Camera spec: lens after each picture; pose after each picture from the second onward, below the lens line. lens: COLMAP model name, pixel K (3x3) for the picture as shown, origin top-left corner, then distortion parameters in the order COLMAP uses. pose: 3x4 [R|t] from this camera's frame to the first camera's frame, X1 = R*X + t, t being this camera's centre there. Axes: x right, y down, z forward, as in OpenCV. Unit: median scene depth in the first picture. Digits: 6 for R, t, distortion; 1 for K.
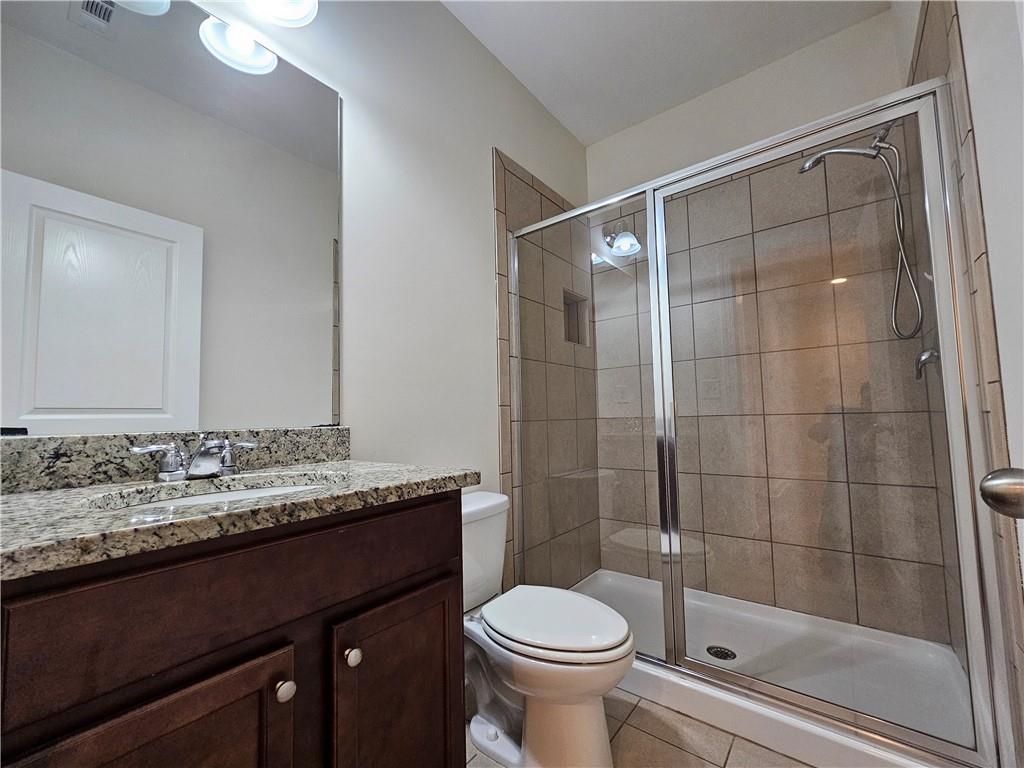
lens RADIAL K [[417.6, 0, 514.5], [0, 417.6, 388.8], [0, 0, 1]] dist [-0.003685, 0.000596]
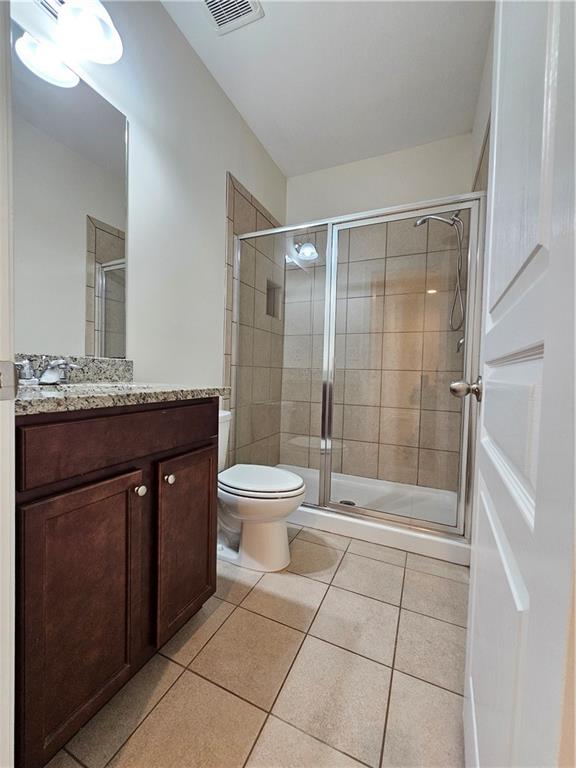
lens RADIAL K [[313.2, 0, 287.5], [0, 313.2, 381.2], [0, 0, 1]] dist [-0.003685, 0.000596]
pose [[0.968554, 0.040924, 0.245416, -0.105862], [-0.064805, 0.993828, 0.090035, 0.024204], [-0.240217, -0.103108, 0.965228, -0.180575]]
